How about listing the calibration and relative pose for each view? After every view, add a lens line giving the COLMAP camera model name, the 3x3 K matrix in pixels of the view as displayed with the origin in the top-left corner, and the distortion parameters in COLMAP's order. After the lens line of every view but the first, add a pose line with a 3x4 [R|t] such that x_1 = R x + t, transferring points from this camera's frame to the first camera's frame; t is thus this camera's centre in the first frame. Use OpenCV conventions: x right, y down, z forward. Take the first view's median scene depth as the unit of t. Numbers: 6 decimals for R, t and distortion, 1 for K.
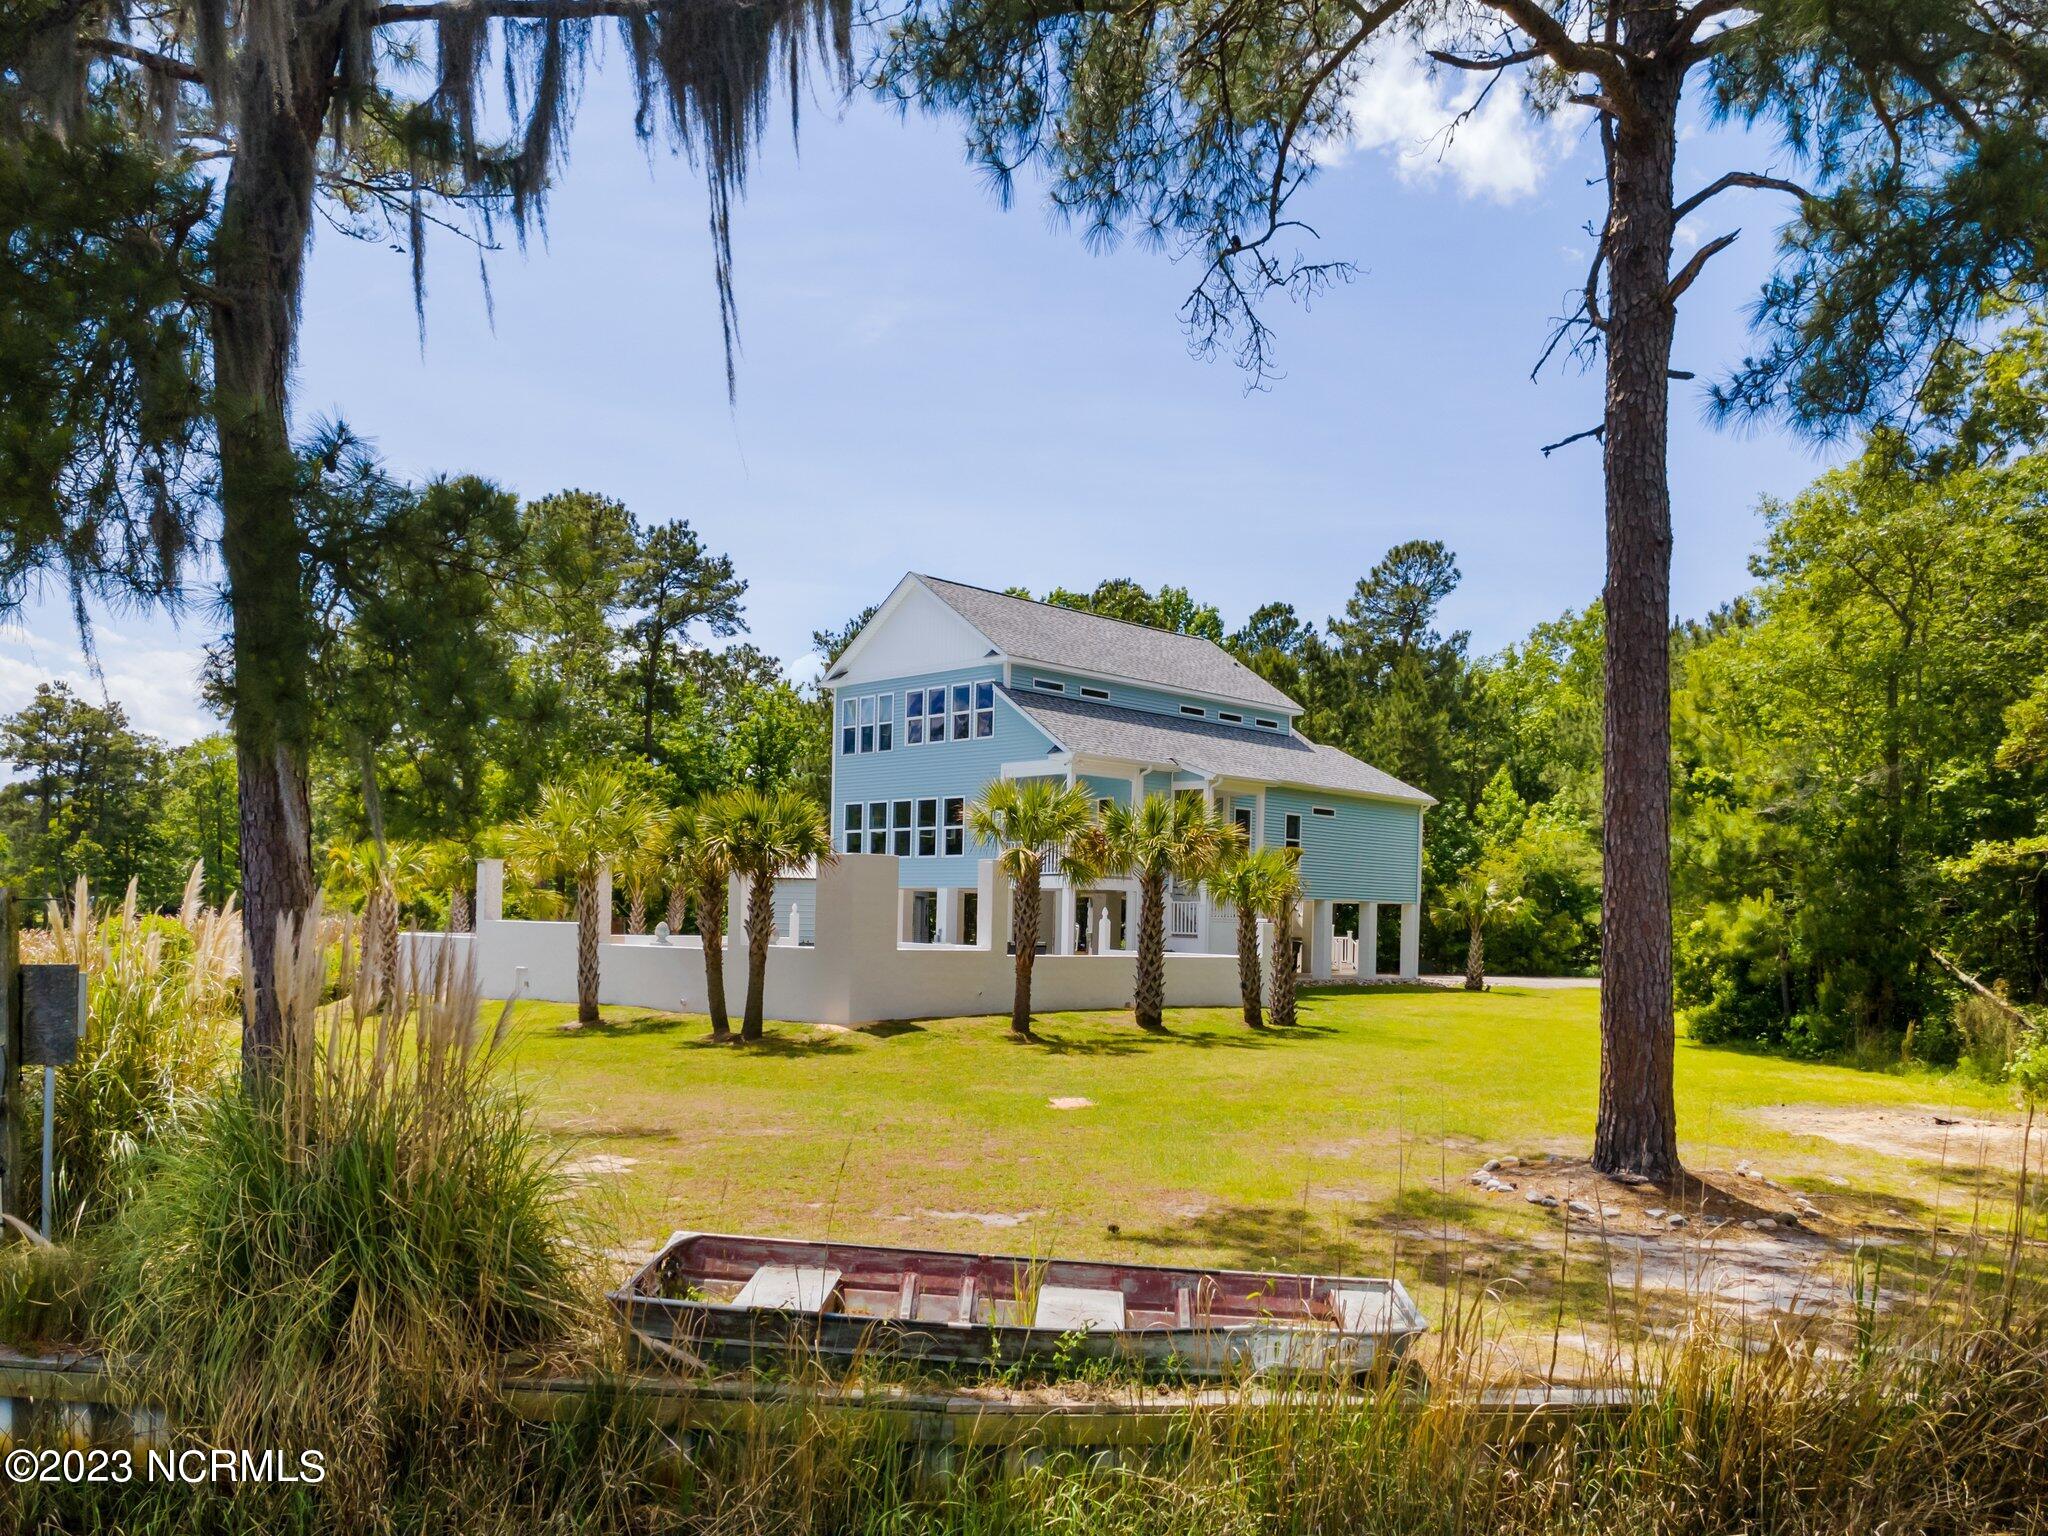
lens RADIAL K [[1492.8, 0, 1039.9], [0, 1492.8, 955.0], [0, 0, 1]] dist [0.011328, -0.000084]
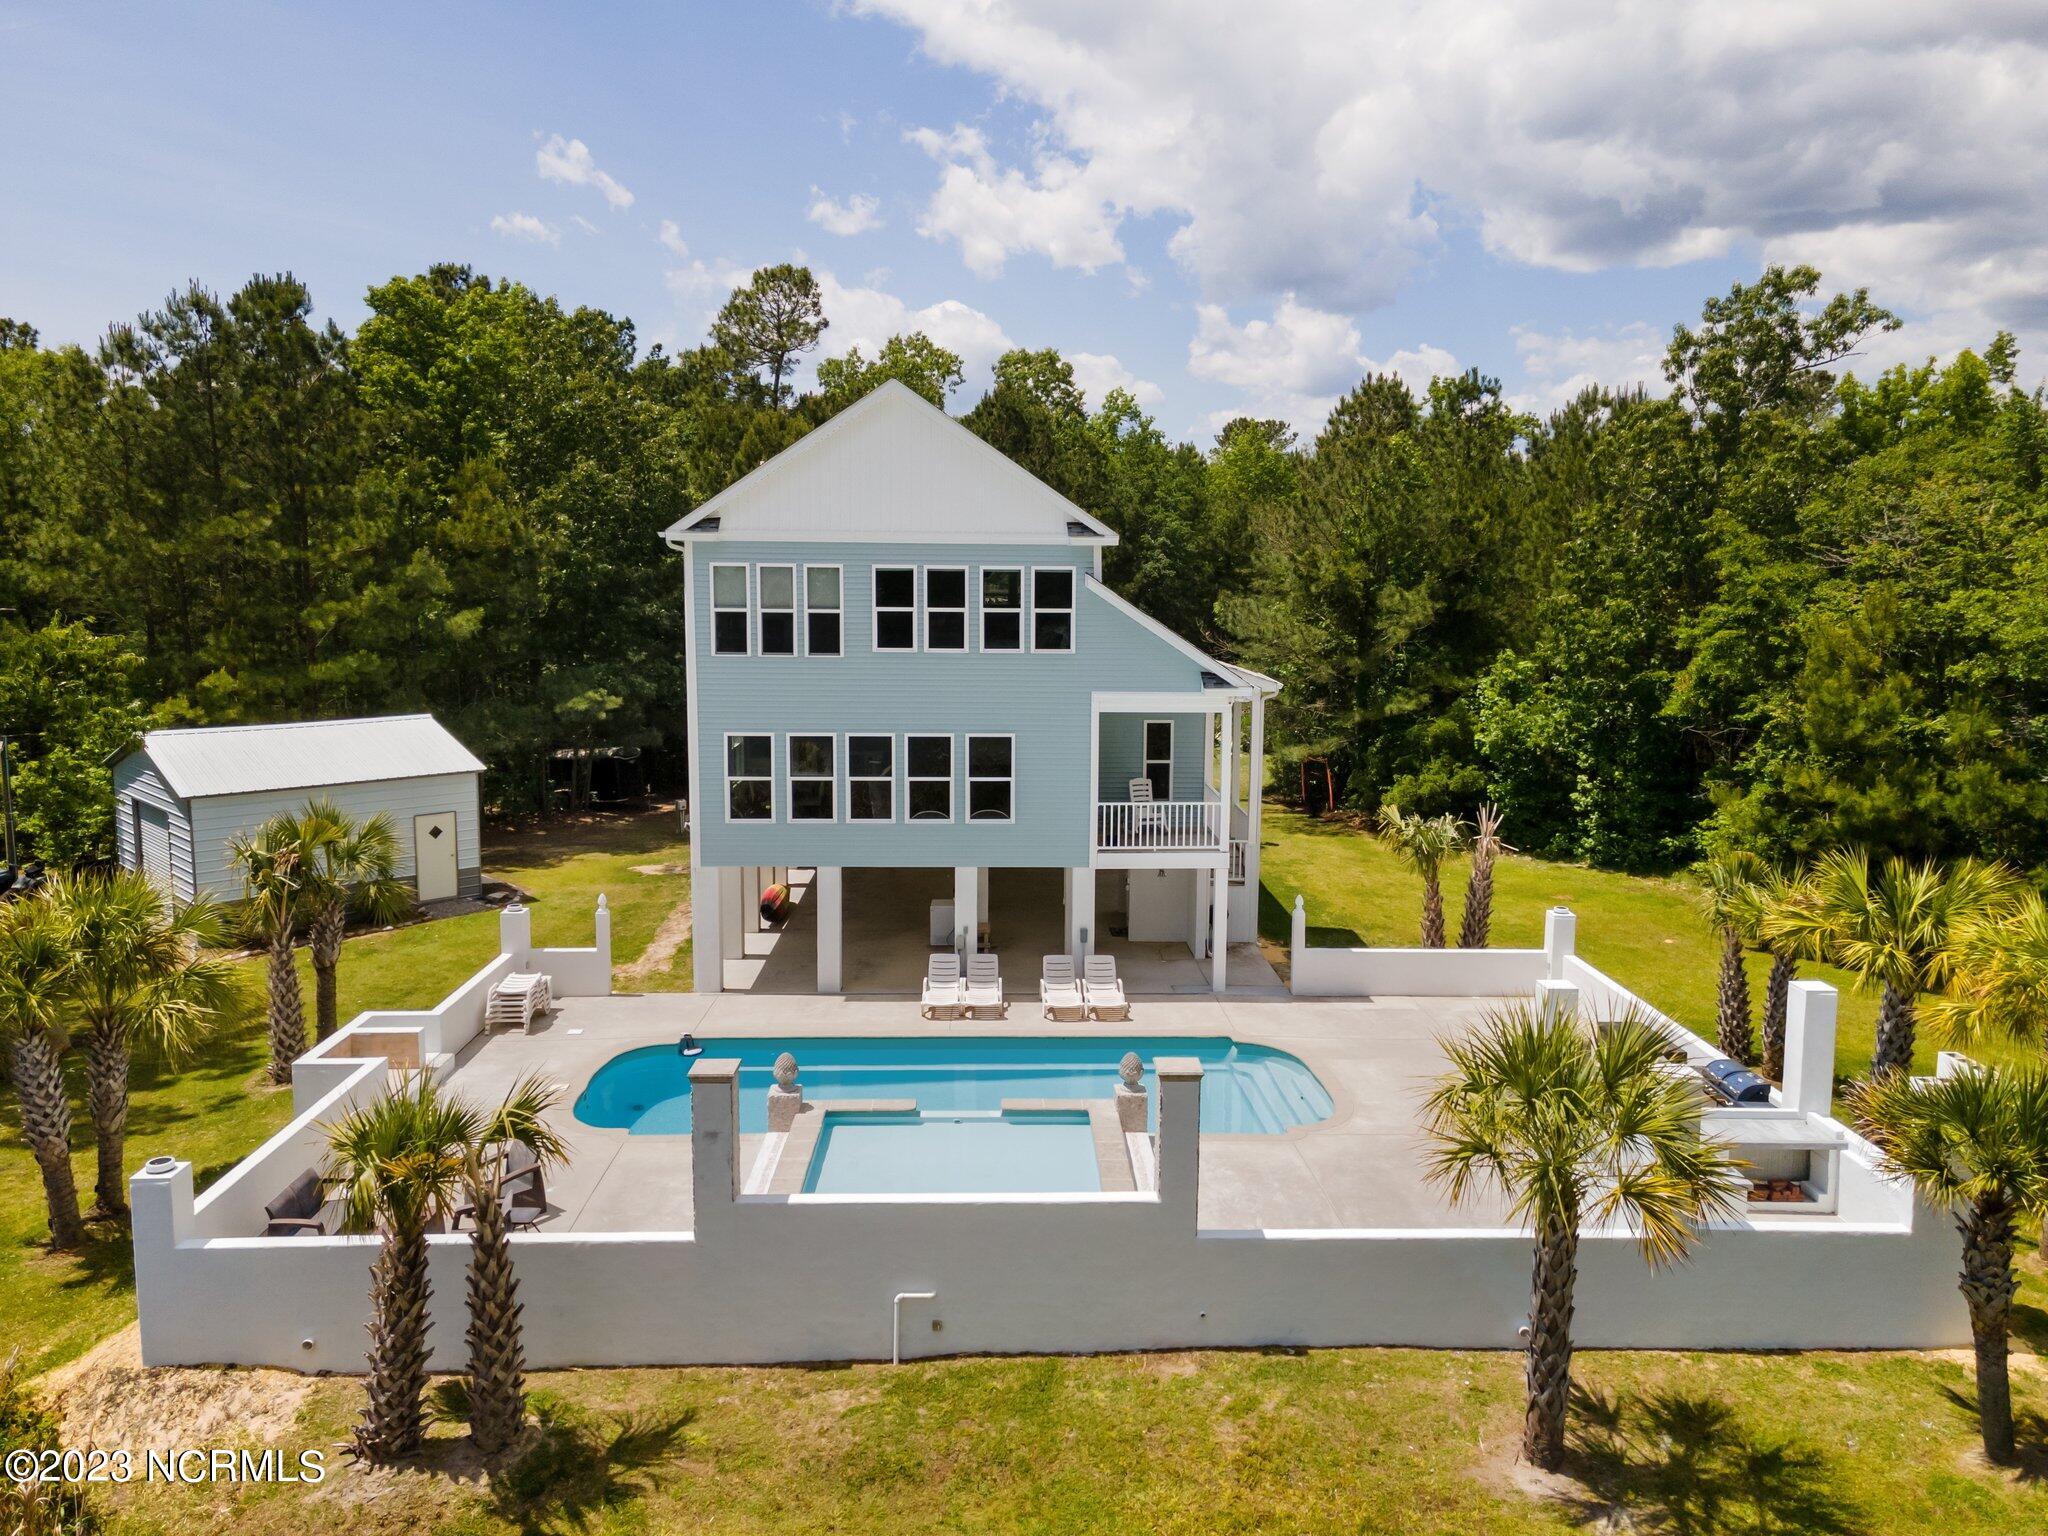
lens RADIAL K [[1464.9, 0, 1018.9], [0, 1464.9, 765.3], [0, 0, 1]] dist [0.026544, 0.011682]
pose [[0.696299, -0.114257, 0.708600, -0.437808], [0.027252, 0.990745, 0.132973, -0.151969], [-0.717235, -0.073278, 0.692968, 0.450779]]
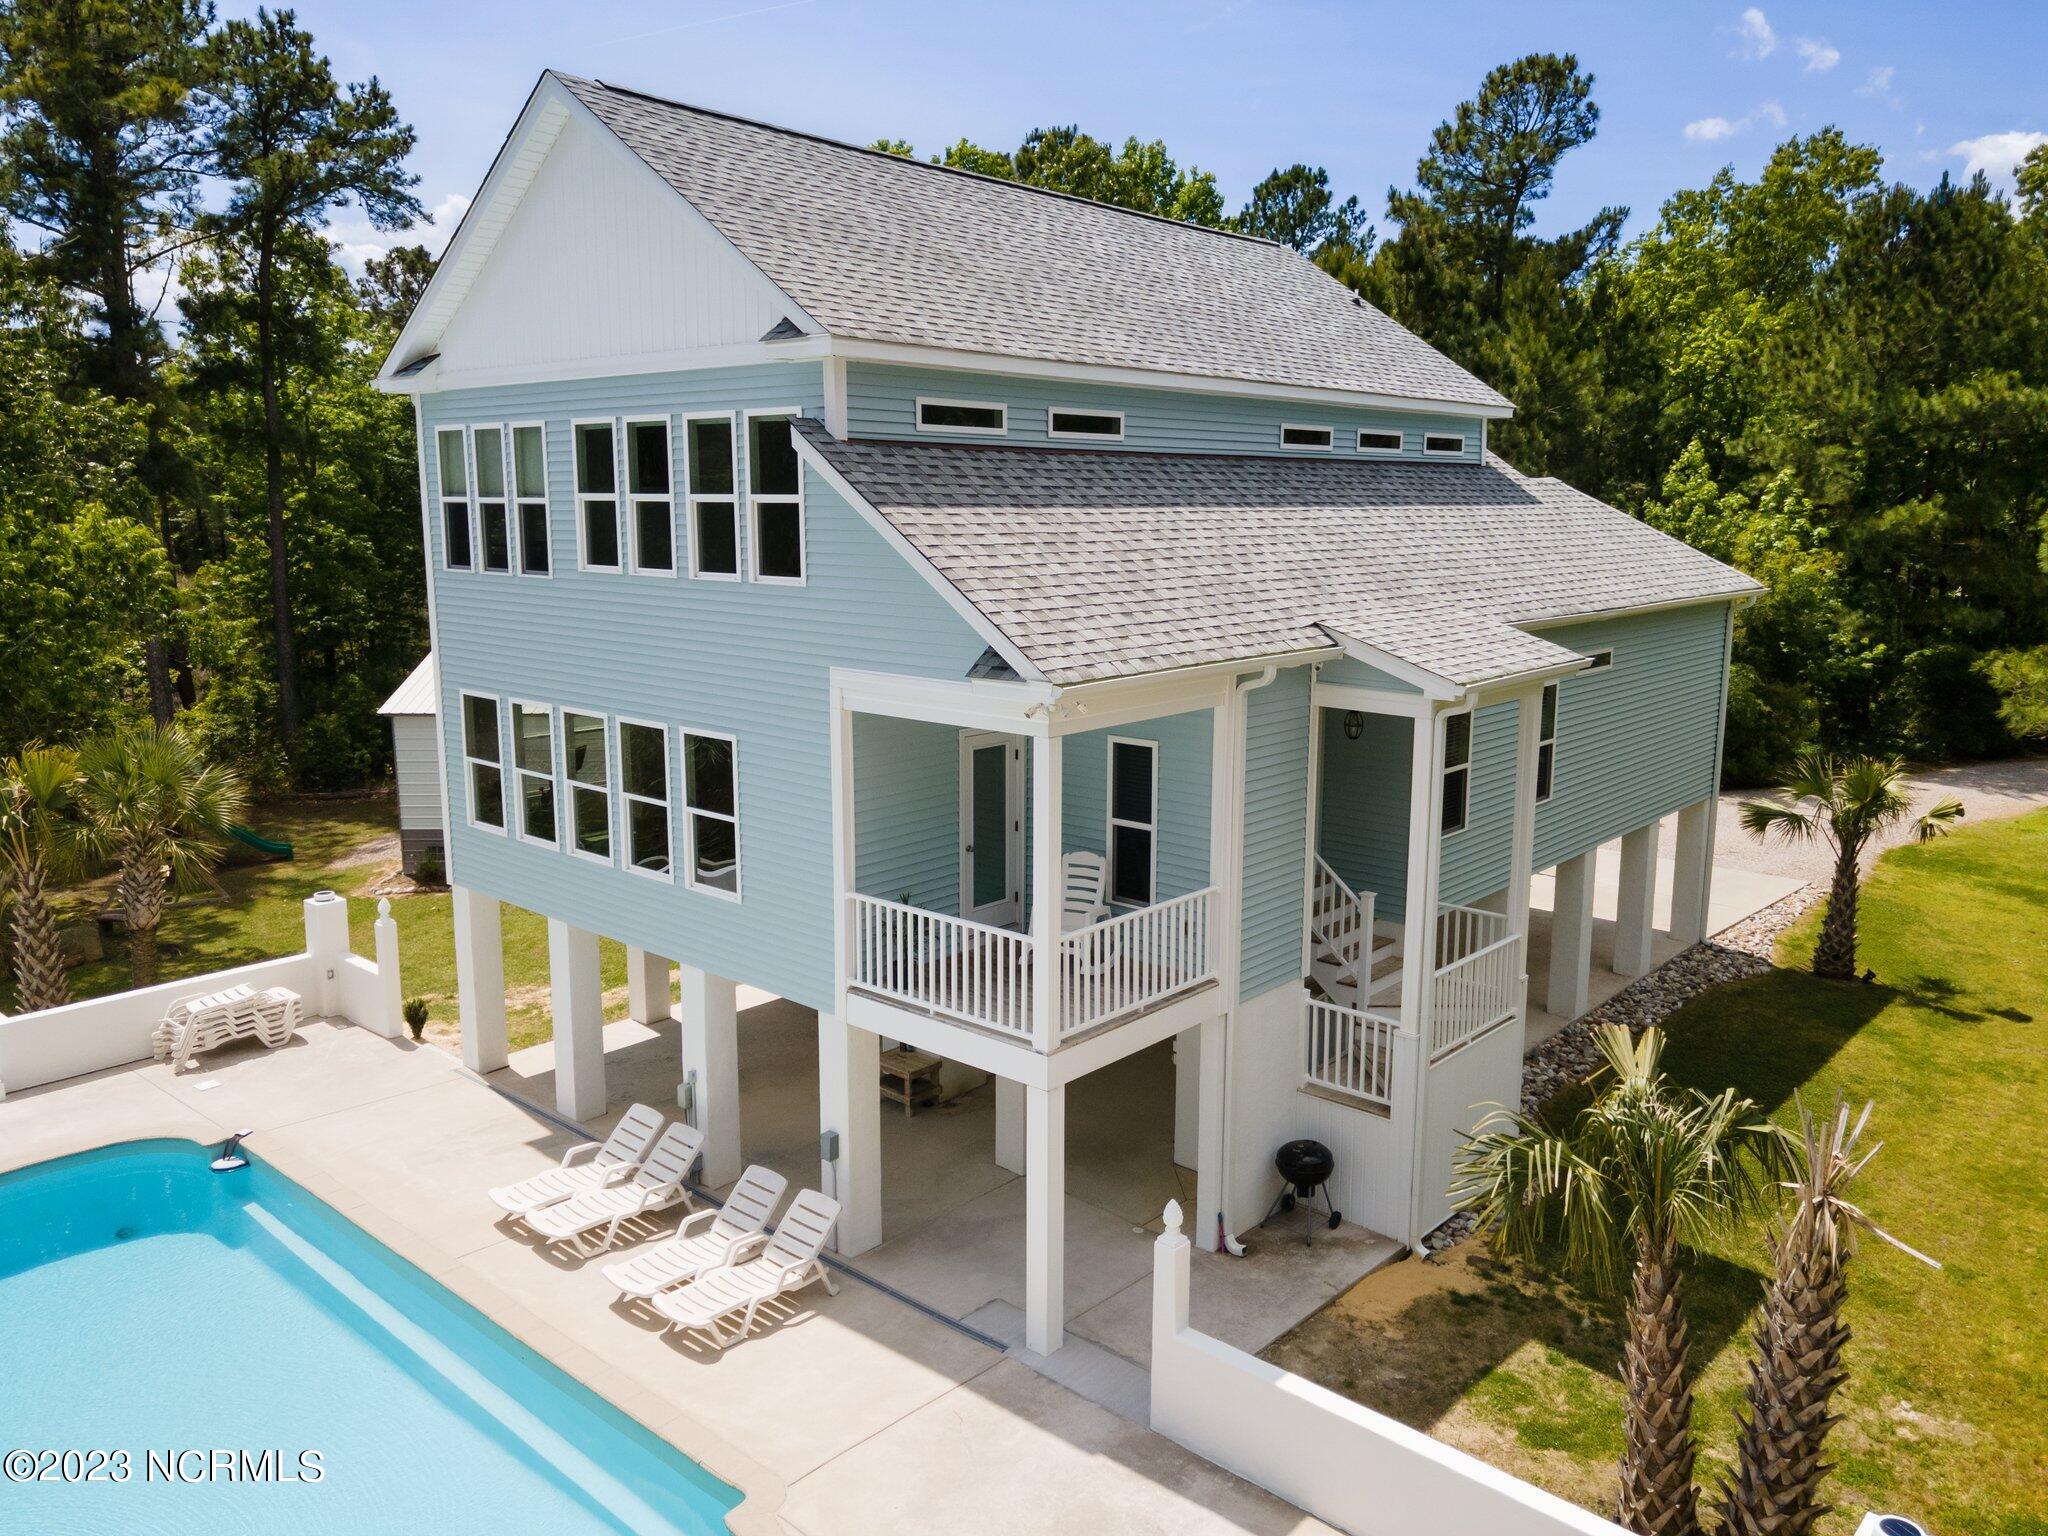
lens RADIAL K [[1464.9, 0, 1023.1], [0, 1464.9, 768.4], [0, 0, 1]] dist [0.026544, 0.011682]
pose [[0.998335, -0.028064, 0.050386, 0.000500], [0.019984, 0.987830, 0.154251, -0.127417], [-0.054102, -0.152987, 0.986746, 0.545917]]
